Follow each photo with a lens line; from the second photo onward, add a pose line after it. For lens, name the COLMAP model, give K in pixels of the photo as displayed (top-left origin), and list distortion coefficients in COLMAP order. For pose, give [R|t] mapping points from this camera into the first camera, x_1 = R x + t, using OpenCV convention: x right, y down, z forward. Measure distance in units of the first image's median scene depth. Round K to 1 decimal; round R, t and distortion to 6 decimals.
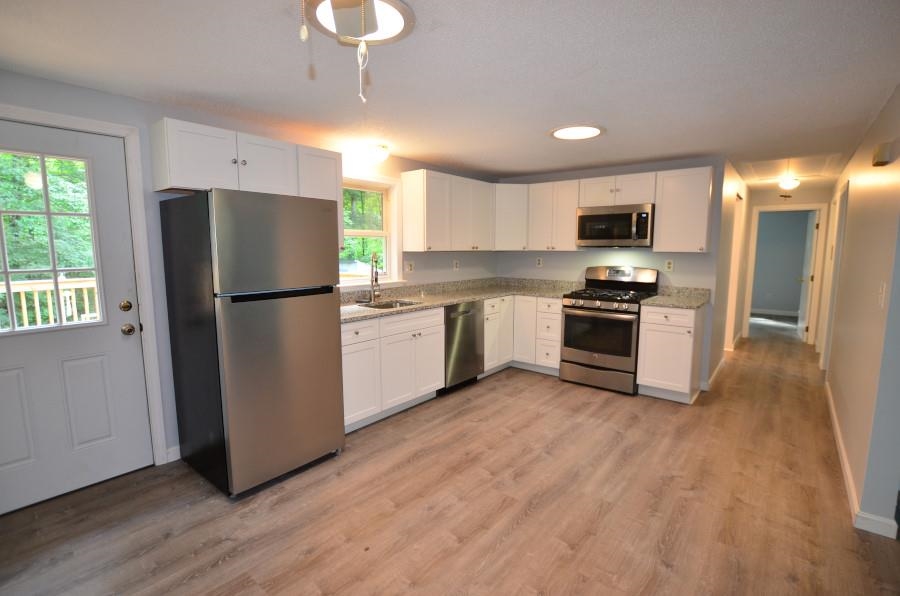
lens RADIAL K [[417.5, 0, 444.0], [0, 417.5, 297.0], [0, 0, 1]] dist [-0.018846, 0.000117]
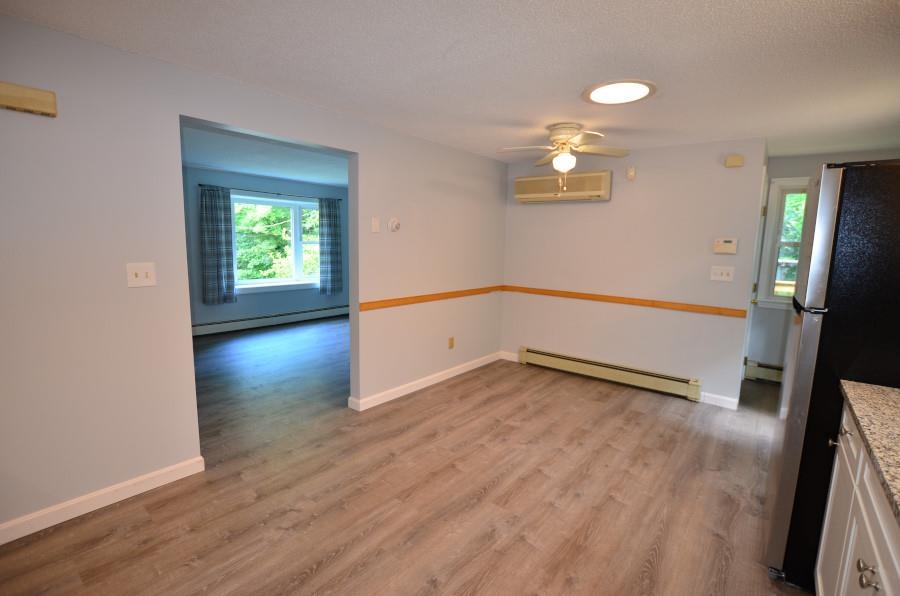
lens RADIAL K [[417.5, 0, 444.0], [0, 417.5, 297.0], [0, 0, 1]] dist [-0.018846, 0.000117]
pose [[-0.999556, -0.024815, -0.016513, 0.317905], [-0.028163, 0.967703, 0.250514, -0.206057], [0.009763, 0.250868, -0.967972, 1.819660]]
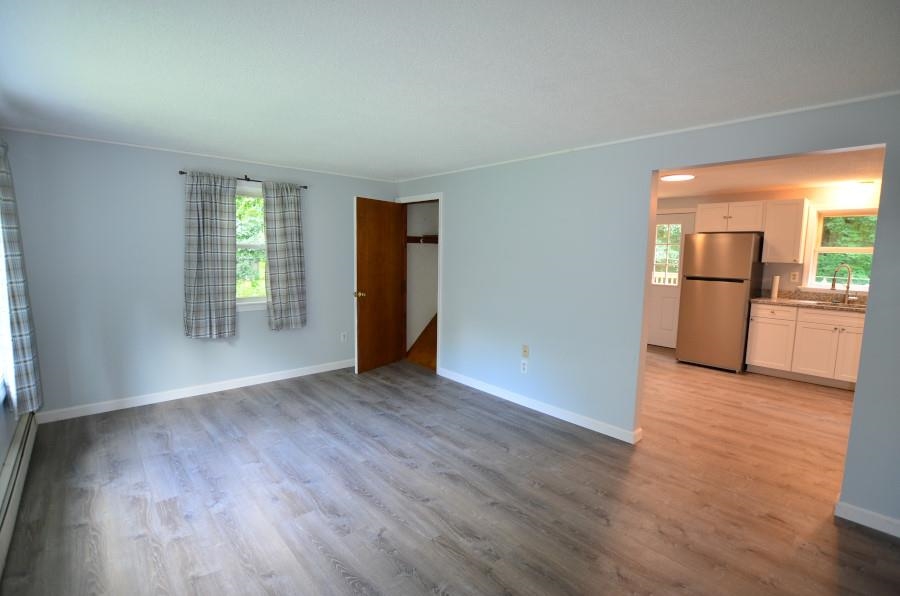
lens RADIAL K [[417.5, 0, 444.0], [0, 417.5, 297.0], [0, 0, 1]] dist [-0.018846, 0.000117]
pose [[-0.163496, 0.121724, -0.979006, 2.072444], [-0.123161, 0.982077, 0.142674, -0.059444], [0.978826, 0.143902, -0.145574, -0.045640]]
